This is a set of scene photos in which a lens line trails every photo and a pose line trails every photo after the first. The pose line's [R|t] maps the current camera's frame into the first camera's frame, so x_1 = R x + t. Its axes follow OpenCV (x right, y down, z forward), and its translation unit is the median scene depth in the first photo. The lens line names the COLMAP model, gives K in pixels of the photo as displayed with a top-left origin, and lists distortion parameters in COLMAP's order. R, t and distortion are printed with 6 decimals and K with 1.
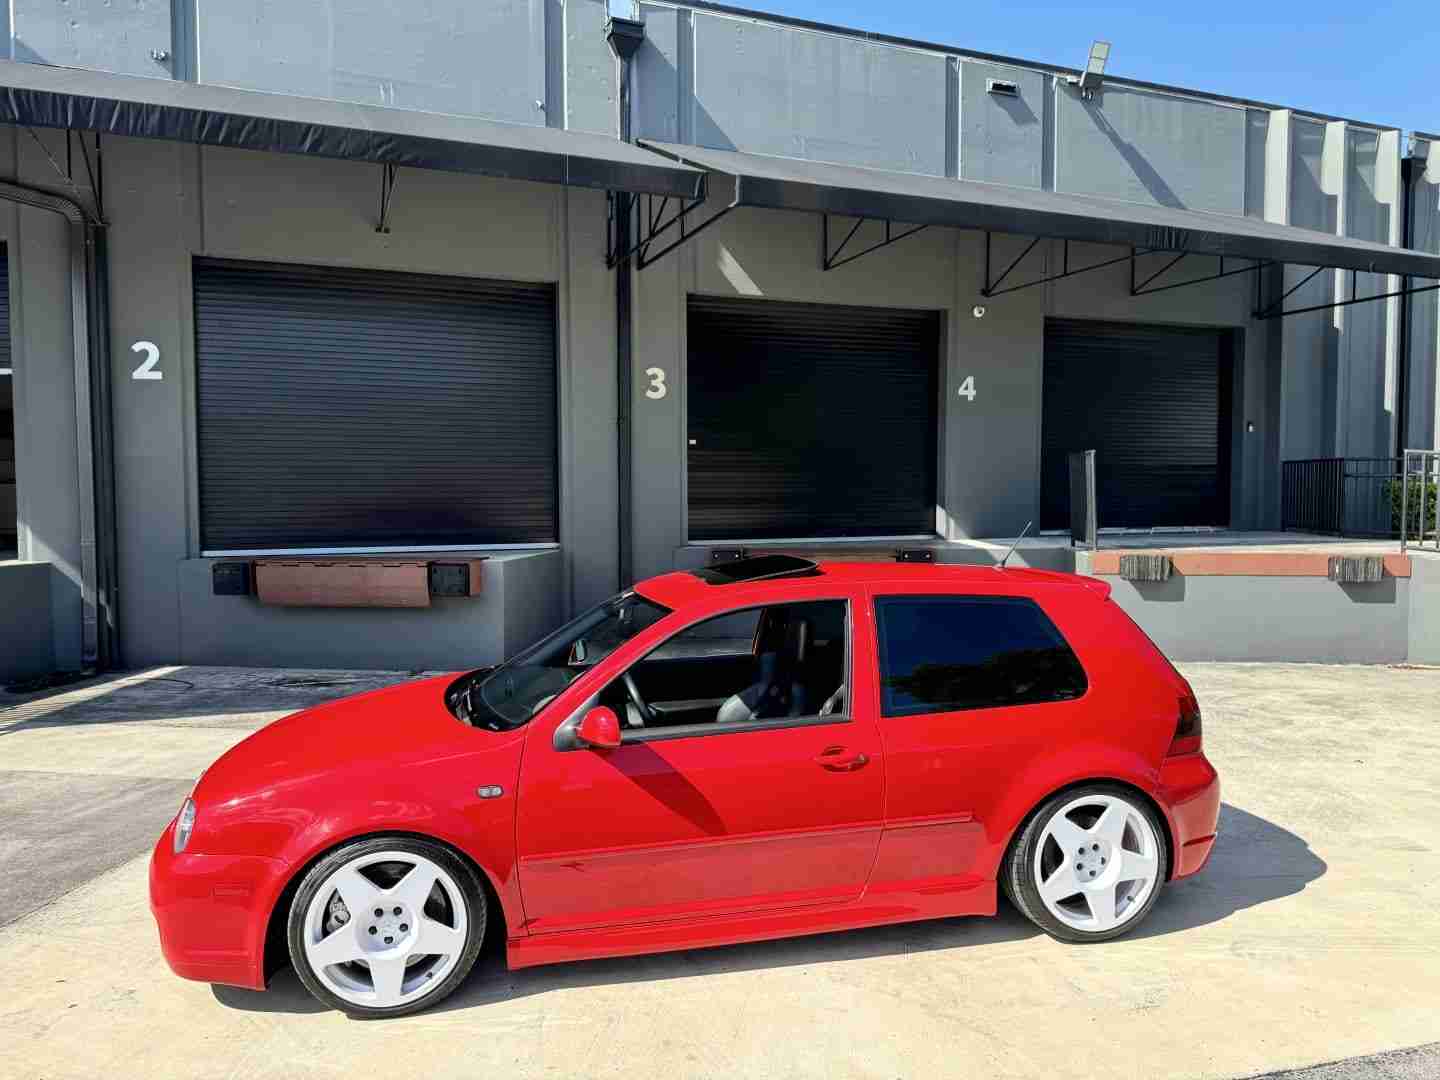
lens RADIAL K [[1022.0, 0, 715.3], [0, 1022.0, 539.0], [0, 0, 1]] dist [0.089439, -0.131548]
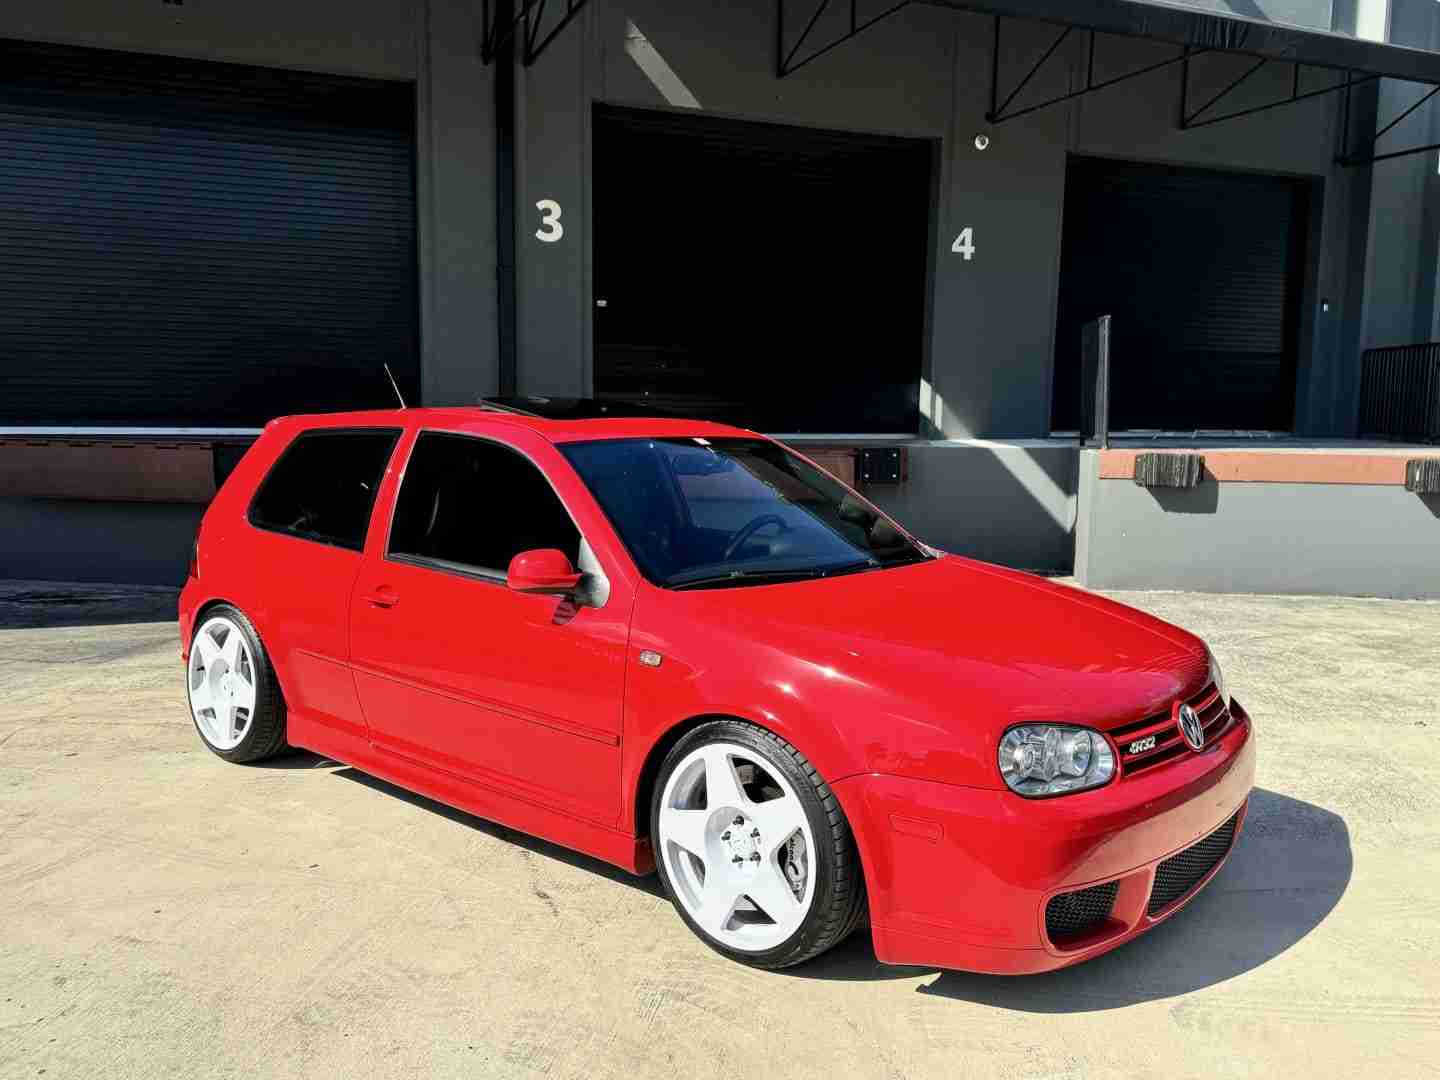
lens RADIAL K [[1184.8, 0, 717.9], [0, 1184.8, 551.4], [0, 0, 1]] dist [0.108709, -0.172128]
pose [[0.999801, 0.019009, 0.005999, 0.068491], [-0.019416, 0.996827, 0.077198, 0.022061], [-0.004512, -0.077299, 0.996998, 0.097082]]
